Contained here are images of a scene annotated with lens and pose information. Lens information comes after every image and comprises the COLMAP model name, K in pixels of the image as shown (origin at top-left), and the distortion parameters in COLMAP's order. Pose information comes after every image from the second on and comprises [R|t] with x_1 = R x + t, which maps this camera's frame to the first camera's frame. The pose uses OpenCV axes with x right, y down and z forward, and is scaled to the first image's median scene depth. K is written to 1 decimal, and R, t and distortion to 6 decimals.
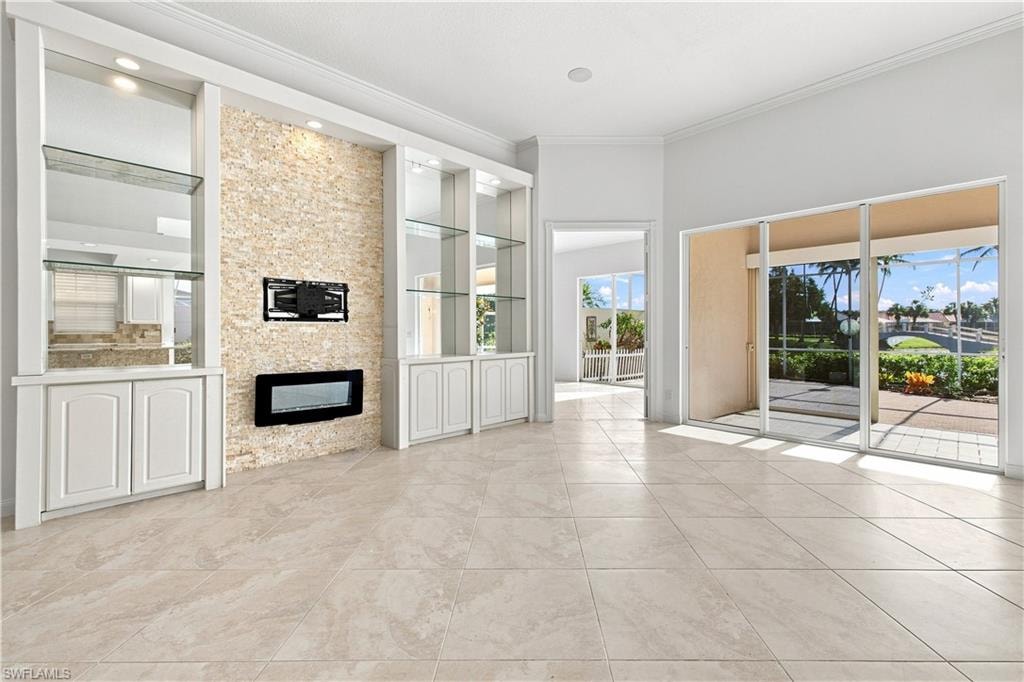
lens RADIAL K [[431.8, 0, 518.5], [0, 431.8, 332.3], [0, 0, 1]] dist [0.006098, -0.002966]
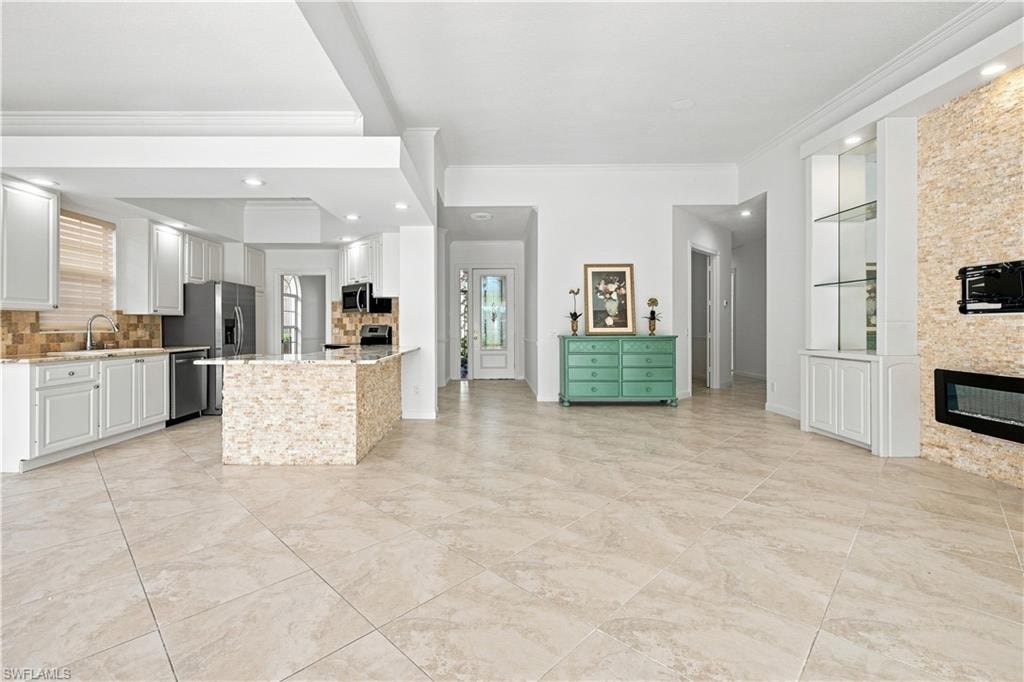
lens RADIAL K [[441.2, 0, 487.5], [0, 441.2, 333.5], [0, 0, 1]] dist [0.005734, -0.000874]
pose [[-0.692078, 0.016061, -0.721644, 0.765863], [0.003984, 0.999822, 0.018432, -0.005837], [0.721812, 0.009881, -0.692019, 0.867291]]
